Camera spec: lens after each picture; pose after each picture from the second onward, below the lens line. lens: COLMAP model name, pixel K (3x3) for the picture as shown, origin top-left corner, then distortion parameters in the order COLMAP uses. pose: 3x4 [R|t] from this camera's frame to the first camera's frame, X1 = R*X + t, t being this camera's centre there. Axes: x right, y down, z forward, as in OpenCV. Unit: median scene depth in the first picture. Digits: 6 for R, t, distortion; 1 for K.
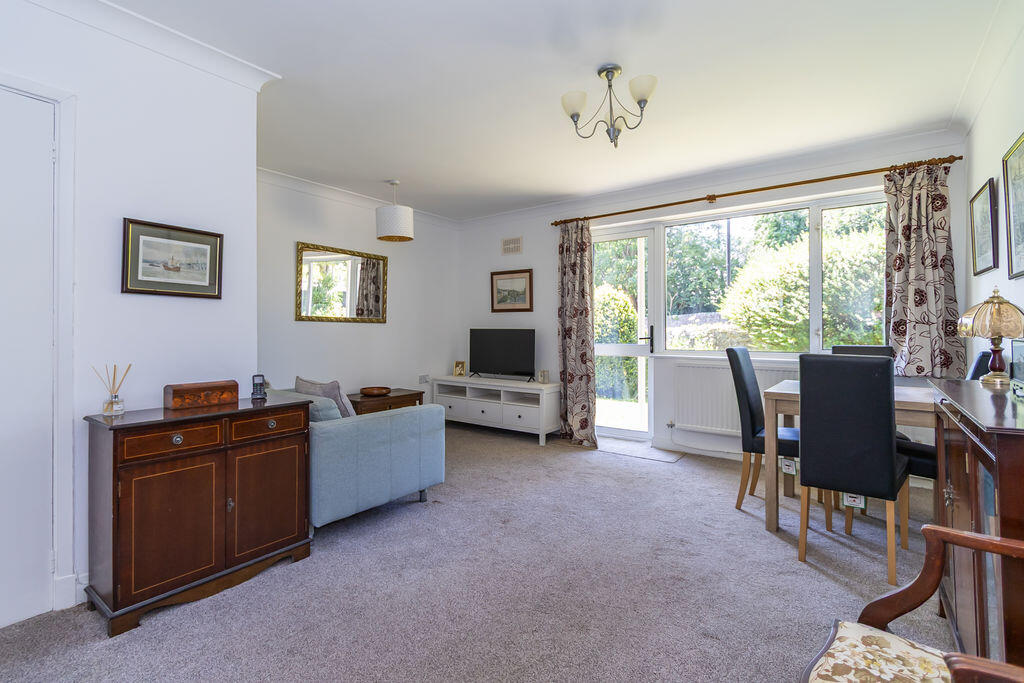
lens RADIAL K [[470.3, 0, 512.0], [0, 470.3, 341.5], [0, 0, 1]] dist [-0.000716, -0.000018]
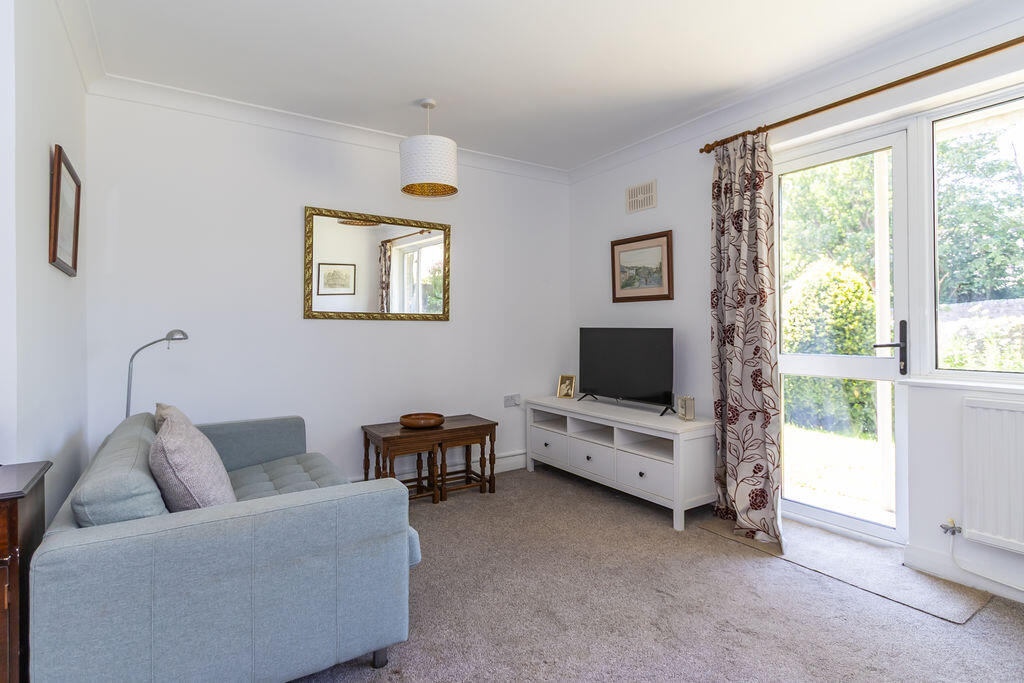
lens RADIAL K [[528.8, 0, 514.8], [0, 528.8, 331.8], [0, 0, 1]] dist [0.003930, -0.000345]
pose [[0.940563, -0.000911, -0.339617, 0.093775], [-0.004072, 0.999894, -0.013959, -0.011915], [0.339594, 0.014512, 0.940460, 0.309054]]
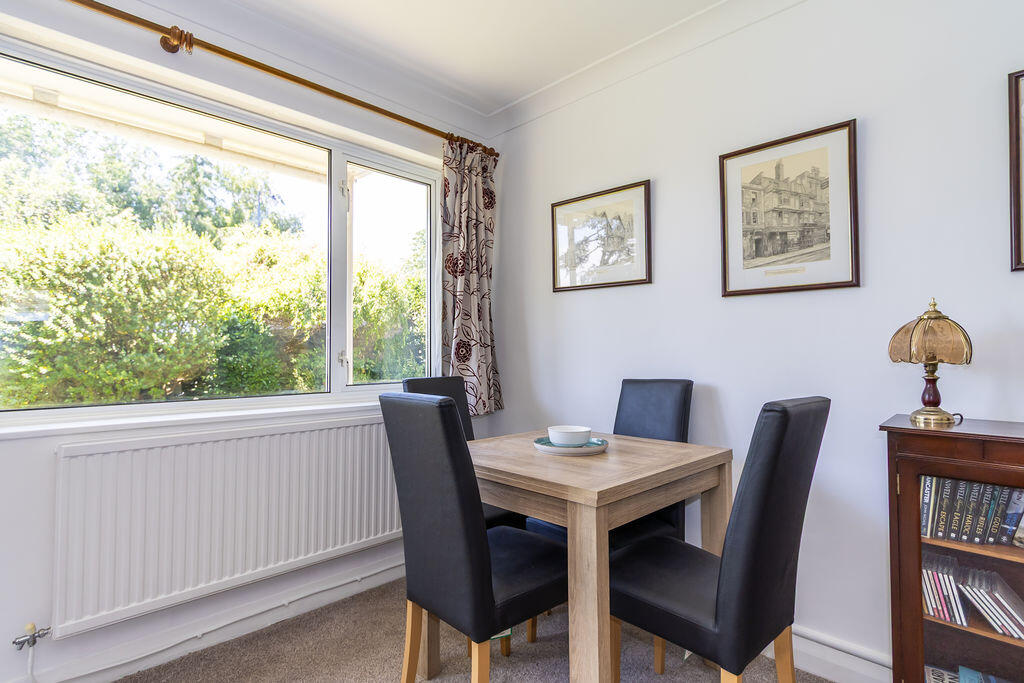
lens RADIAL K [[510.5, 0, 512.0], [0, 510.5, 341.5], [0, 0, 1]] dist [-0.001407, -0.000561]
pose [[0.153617, 0.023899, 0.987841, 0.024925], [0.022972, 0.999351, -0.027750, -0.013548], [-0.987863, 0.026956, 0.152969, 0.549033]]
